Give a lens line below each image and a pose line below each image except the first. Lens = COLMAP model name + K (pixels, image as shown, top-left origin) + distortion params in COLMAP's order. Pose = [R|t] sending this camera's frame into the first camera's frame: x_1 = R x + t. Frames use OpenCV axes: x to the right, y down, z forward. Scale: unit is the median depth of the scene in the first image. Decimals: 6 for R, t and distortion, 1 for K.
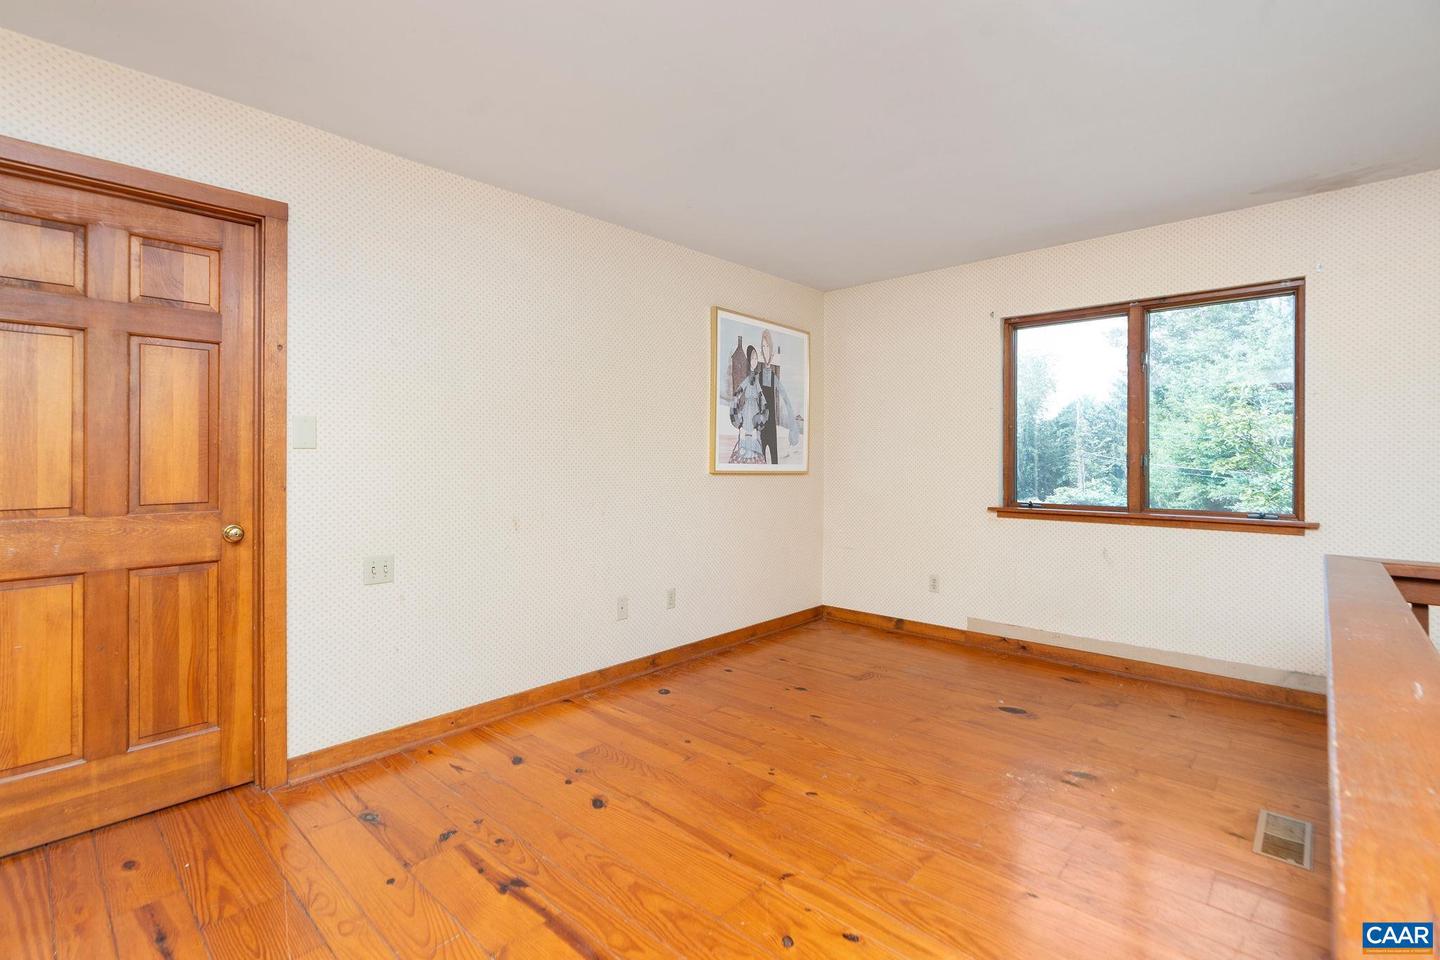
lens RADIAL K [[657.0, 0, 715.9], [0, 657.0, 467.5], [0, 0, 1]] dist [0.003793, 0.000851]
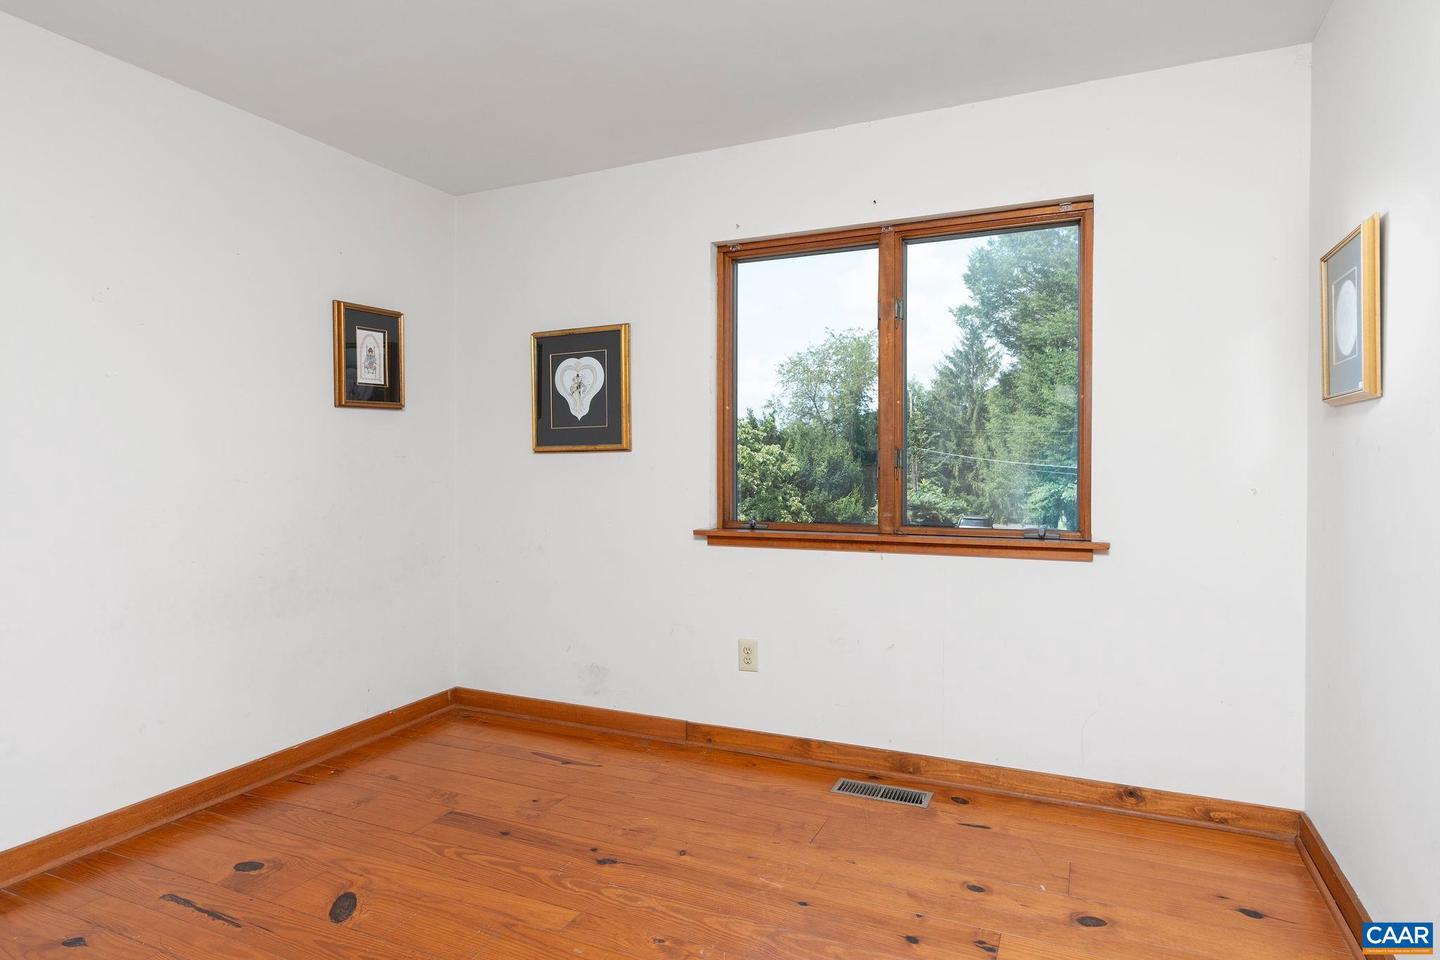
lens RADIAL K [[825.6, 0, 722.8], [0, 825.6, 482.3], [0, 0, 1]] dist [0.004154, 0.000319]
pose [[0.968296, -0.011671, 0.249534, 0.234623], [0.007384, 0.999809, 0.018108, -0.002675], [-0.249698, -0.015692, 0.968197, 0.191825]]
